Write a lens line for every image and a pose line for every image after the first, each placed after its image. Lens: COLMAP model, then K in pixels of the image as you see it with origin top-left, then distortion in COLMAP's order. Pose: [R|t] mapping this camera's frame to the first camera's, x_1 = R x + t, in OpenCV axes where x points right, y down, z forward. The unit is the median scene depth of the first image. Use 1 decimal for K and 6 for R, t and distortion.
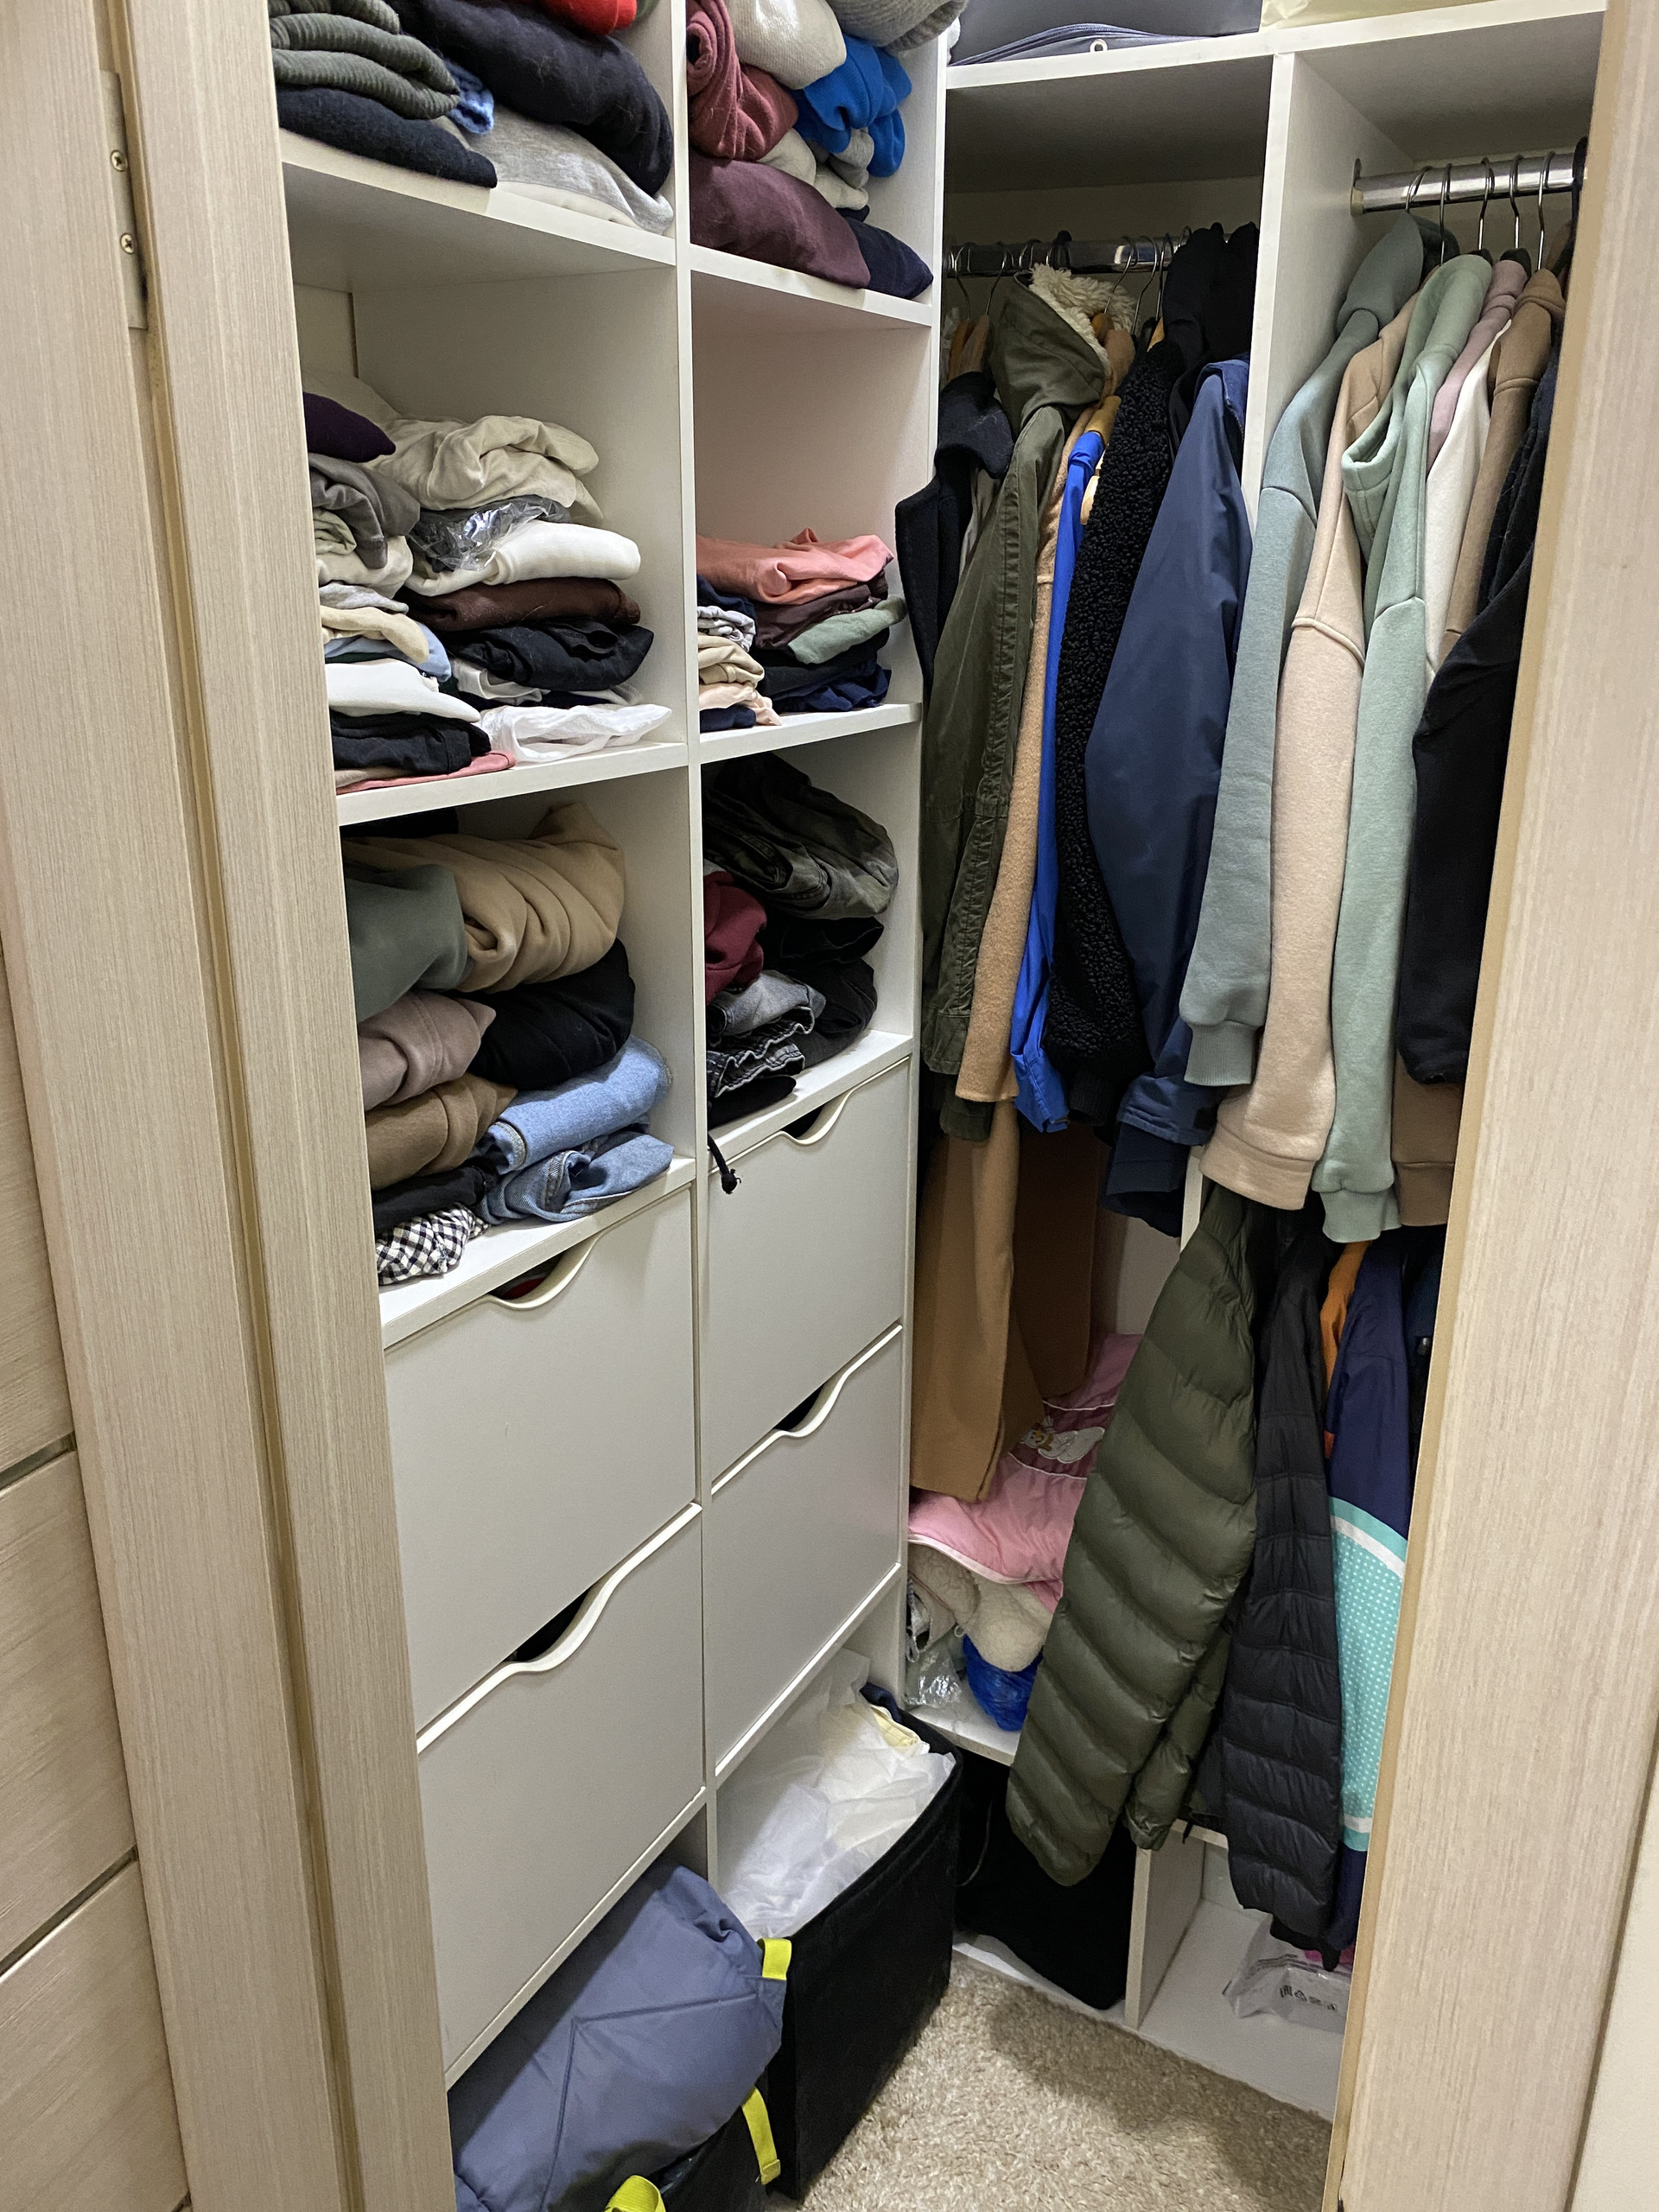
lens RADIAL K [[1692.3, 0, 837.0], [0, 1692.3, 1108.0], [0, 0, 1]] dist [0.004286, -0.017244]
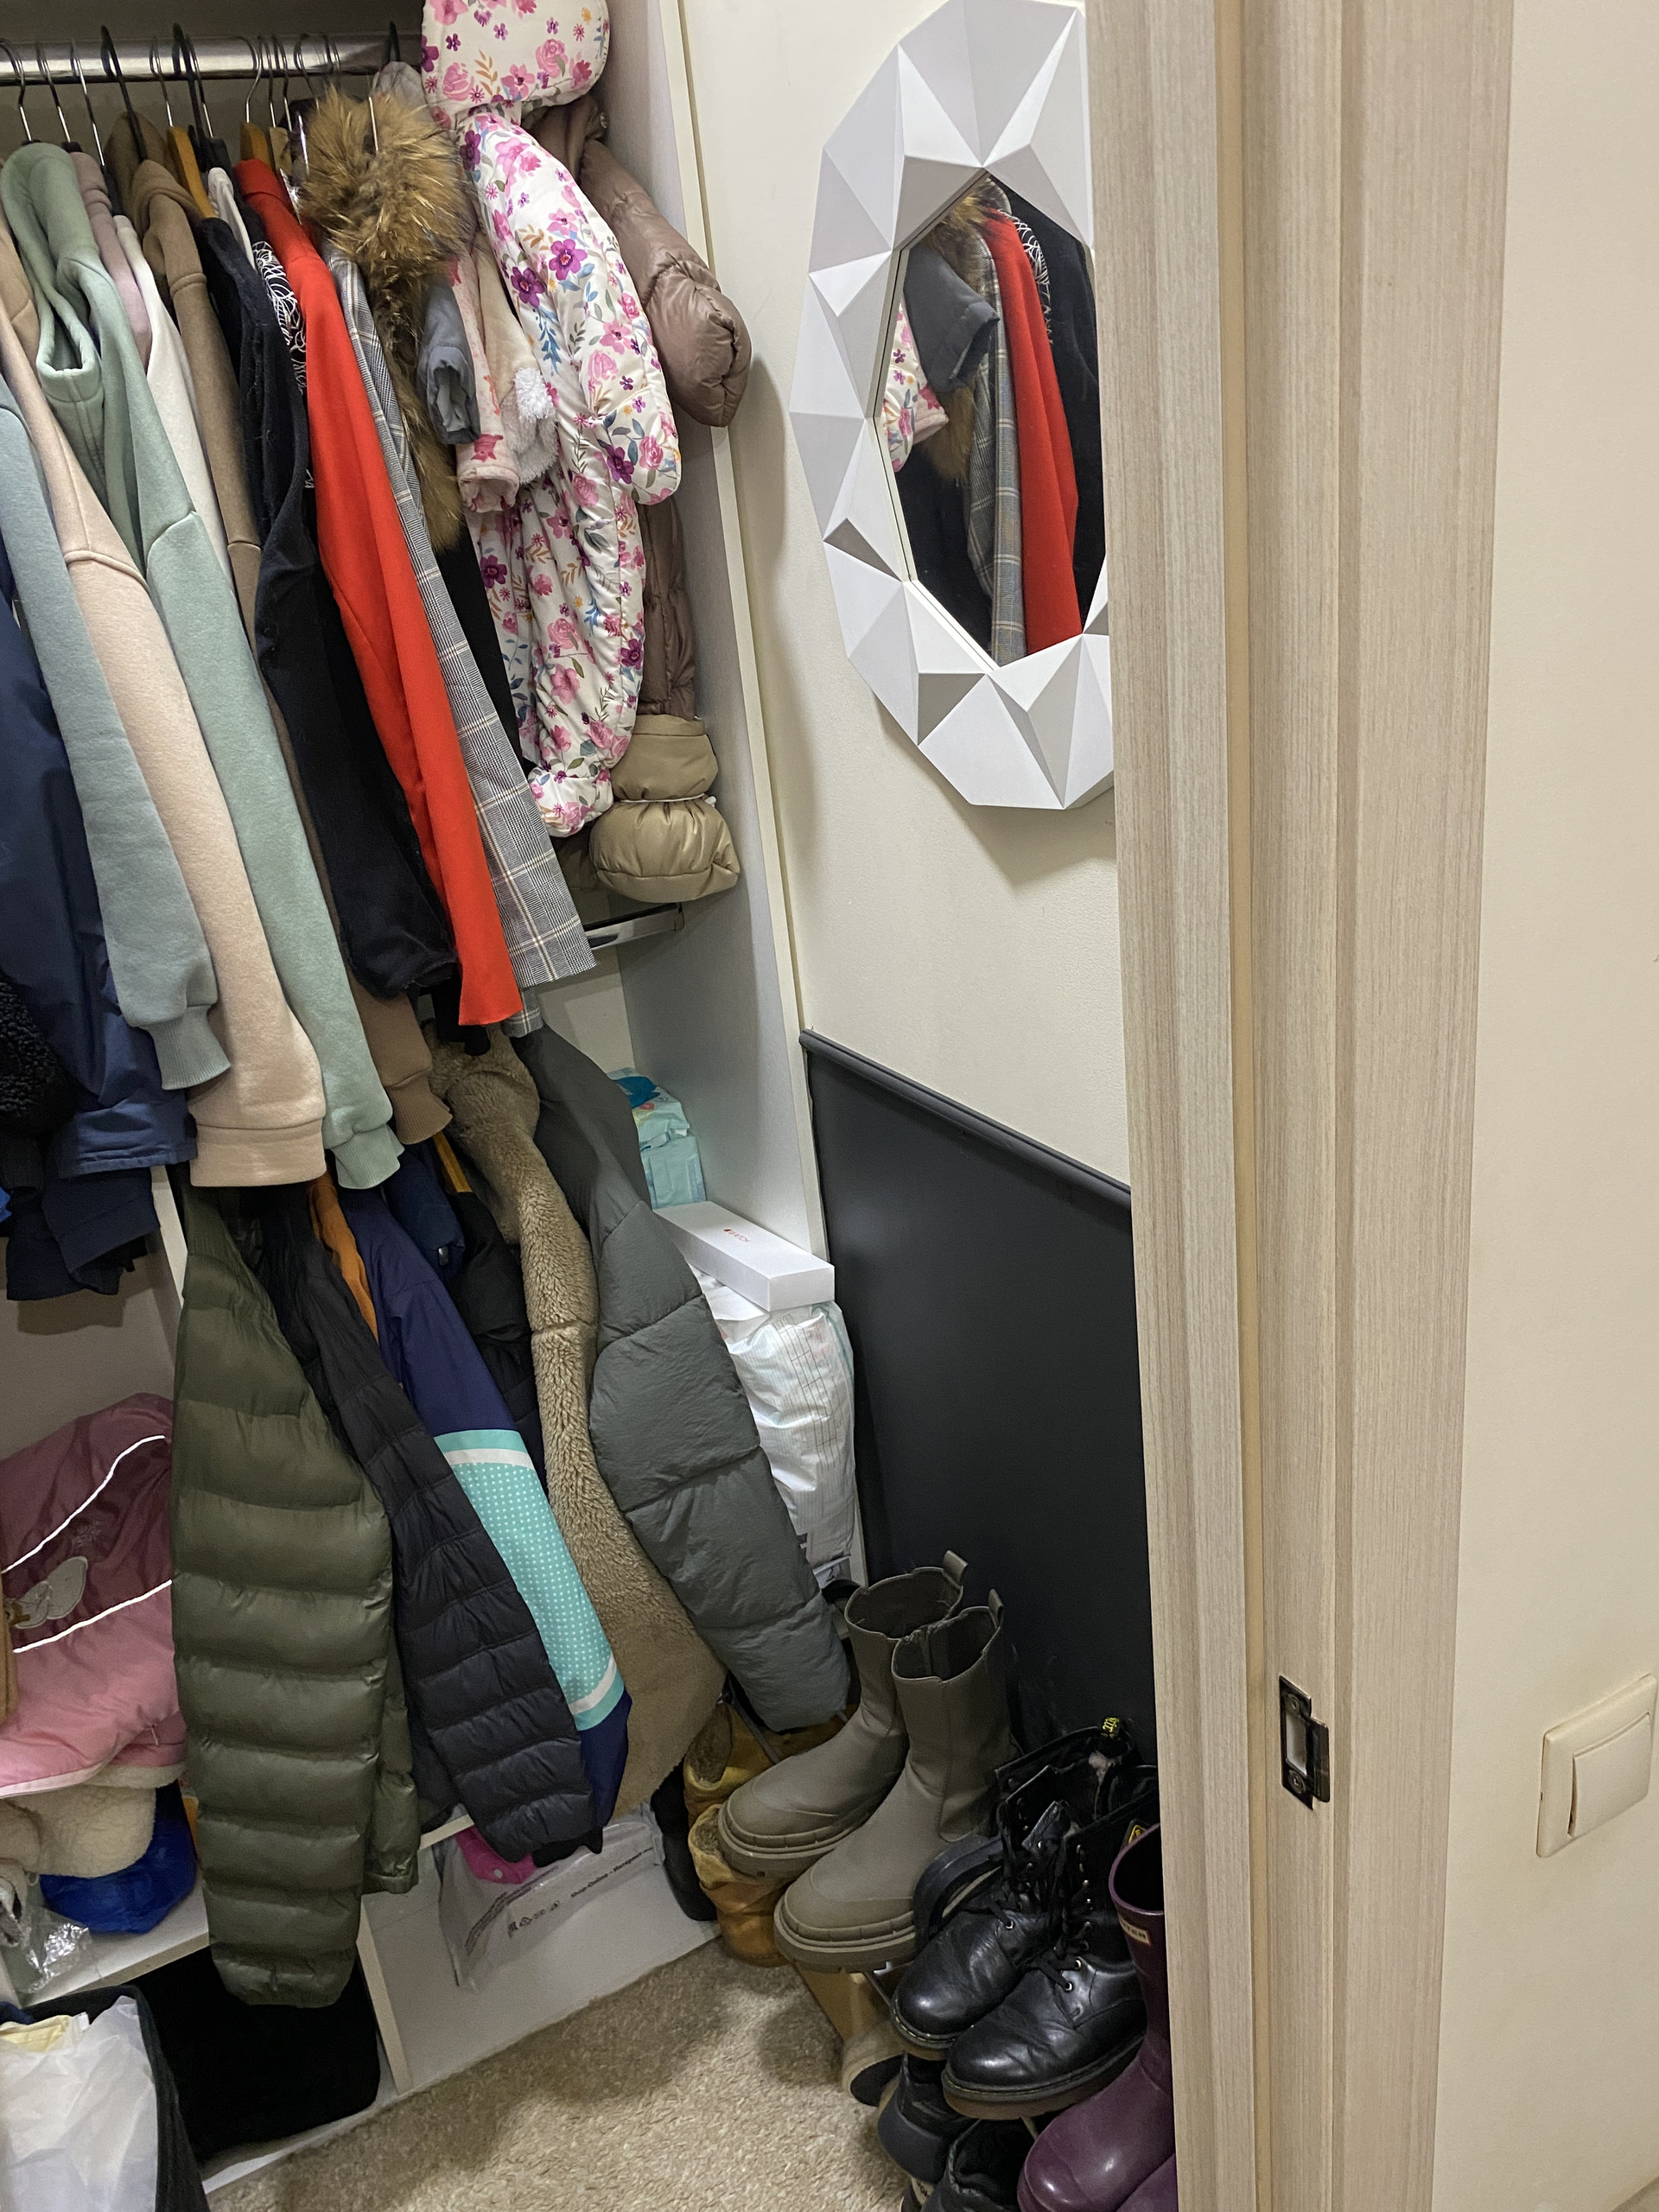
lens RADIAL K [[1692.3, 0, 838.2], [0, 1692.3, 1107.8], [0, 0, 1]] dist [0.004286, -0.017244]
pose [[0.509534, -0.368167, 0.777707, -0.271680], [0.365135, 0.910938, 0.192011, -0.044710], [-0.779135, 0.186132, 0.598585, 0.195207]]
